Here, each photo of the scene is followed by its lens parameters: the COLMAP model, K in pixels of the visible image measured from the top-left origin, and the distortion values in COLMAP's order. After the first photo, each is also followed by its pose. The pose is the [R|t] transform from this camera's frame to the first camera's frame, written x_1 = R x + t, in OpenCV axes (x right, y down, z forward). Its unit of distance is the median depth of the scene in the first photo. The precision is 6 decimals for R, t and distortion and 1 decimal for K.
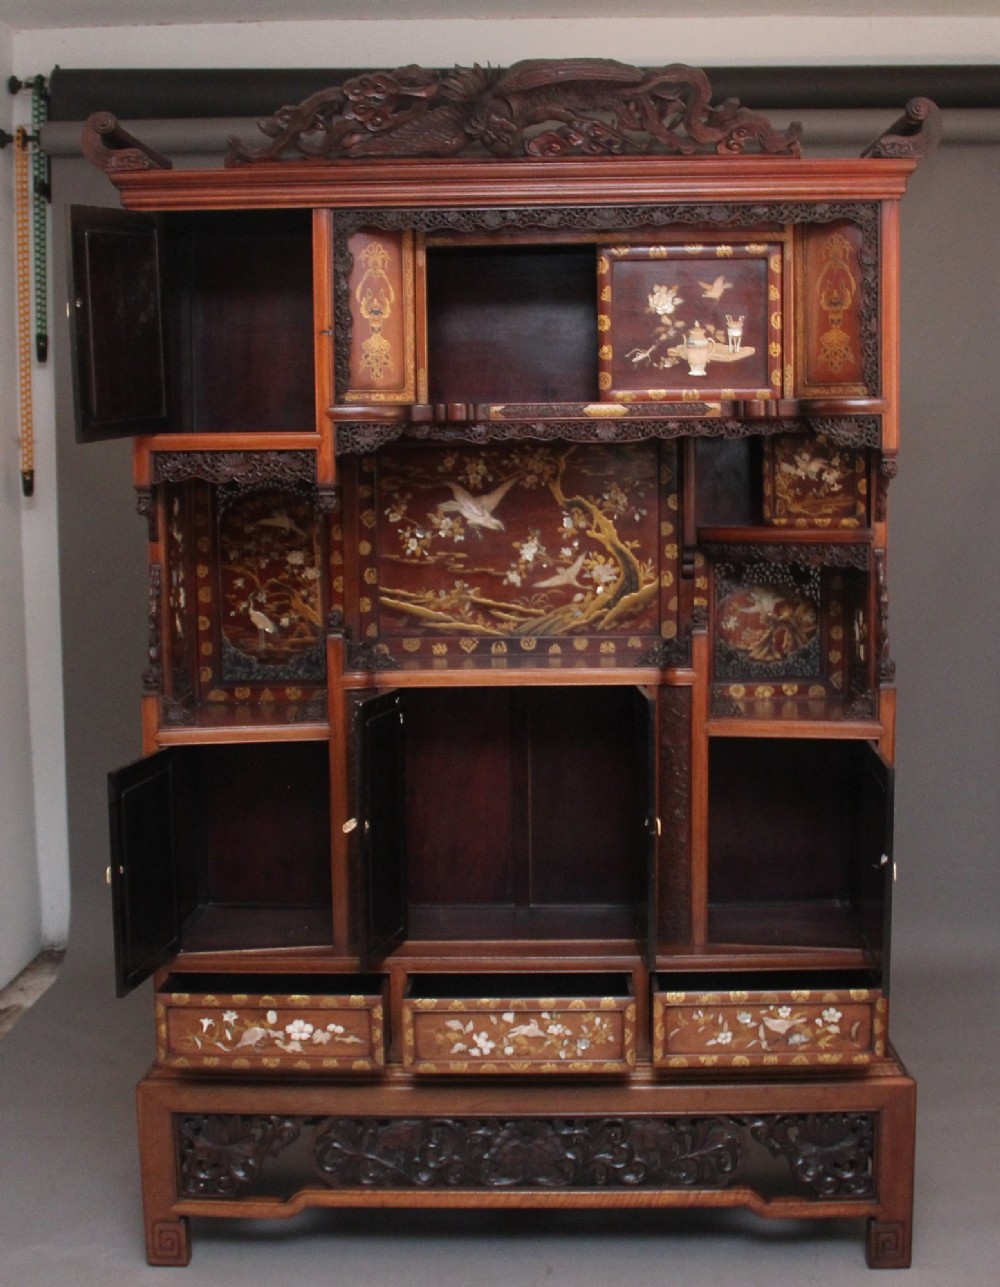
lens RADIAL K [[1701.3, 0, 500.4], [0, 1701.3, 688.5], [0, 0, 1]] dist [-0.152151, 0.000000]
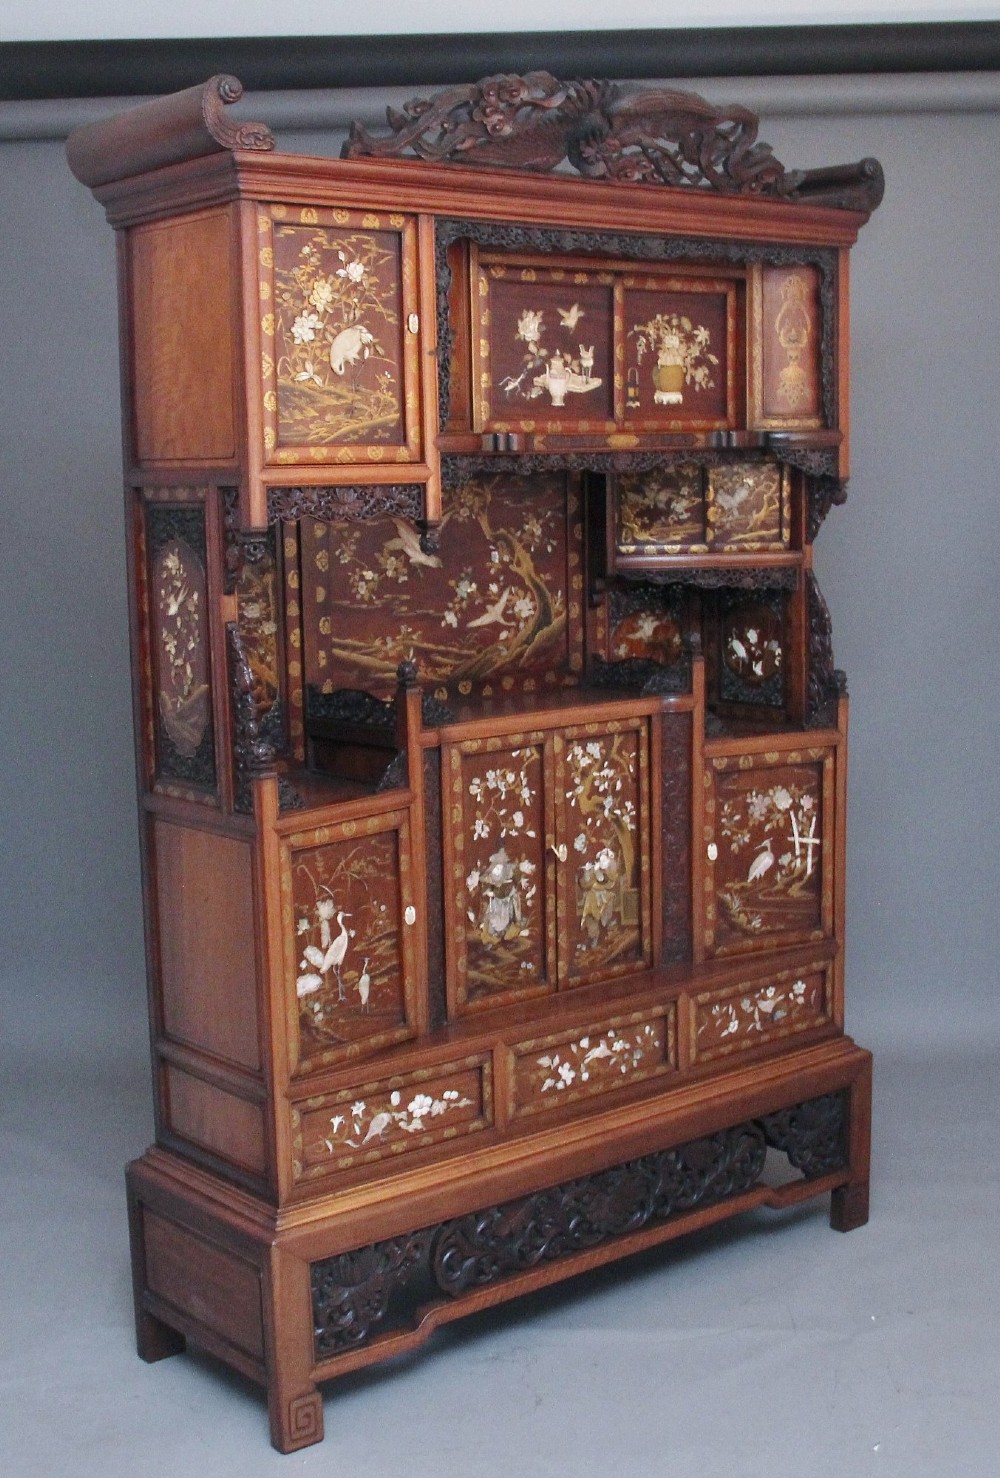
lens RADIAL K [[1935.1, 0, 436.2], [0, 1935.1, 807.5], [0, 0, 1]] dist [-0.165805, 0.000000]
pose [[0.769075, -0.118734, 0.628033, -0.740610], [0.099695, 0.992852, 0.065621, -0.035509], [-0.631335, 0.012145, 0.775415, 0.199872]]
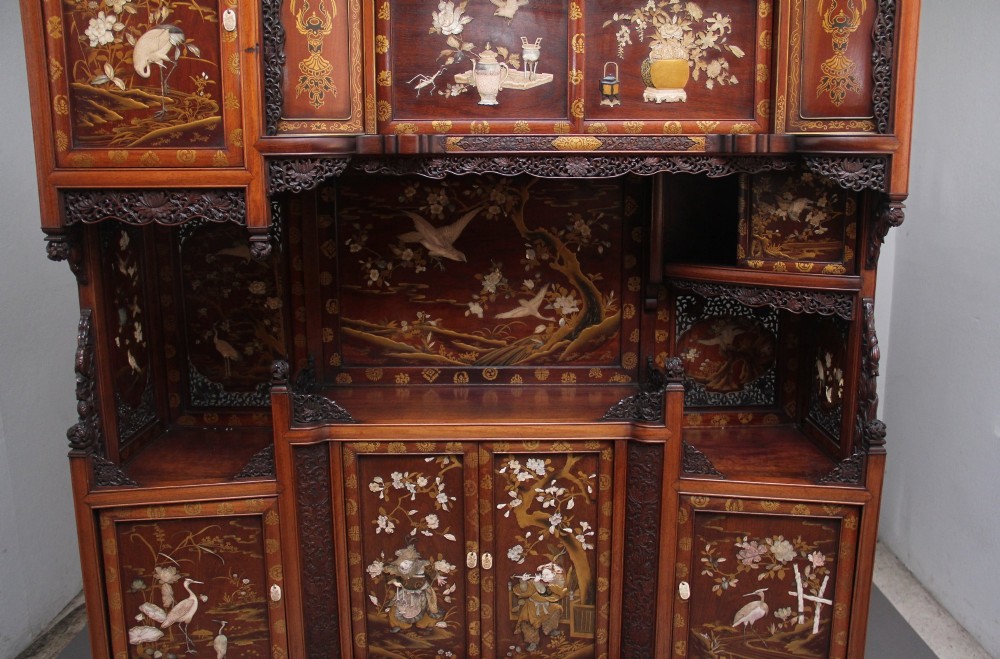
lens RADIAL K [[876.9, 0, 515.4], [0, 876.9, 341.1], [0, 0, 1]] dist [-0.156461, 0.142744]
pose [[0.999265, 0.002605, 0.038245, 0.012535], [-0.005556, 0.996995, 0.077262, -0.094241], [-0.037929, -0.077418, 0.996277, 0.530768]]
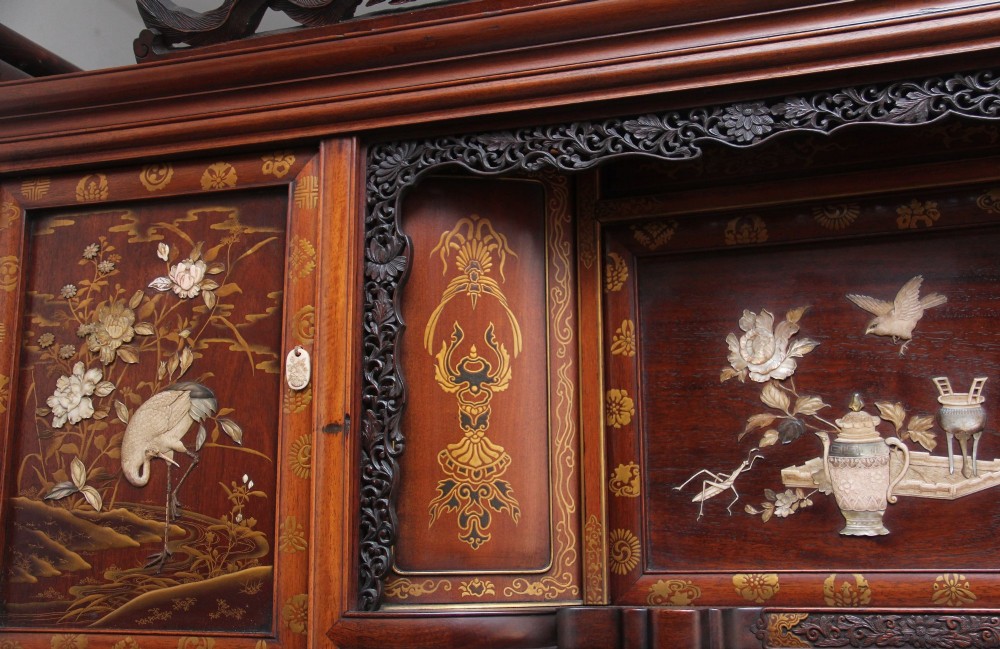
lens RADIAL K [[1199.1, 0, 506.4], [0, 1199.1, 328.0], [0, 0, 1]] dist [-0.017721, 0.000000]
pose [[0.958306, -0.050750, -0.281202, 0.016170], [-0.041312, 0.949156, -0.312085, -0.139590], [0.282743, 0.310690, 0.907485, 0.712627]]
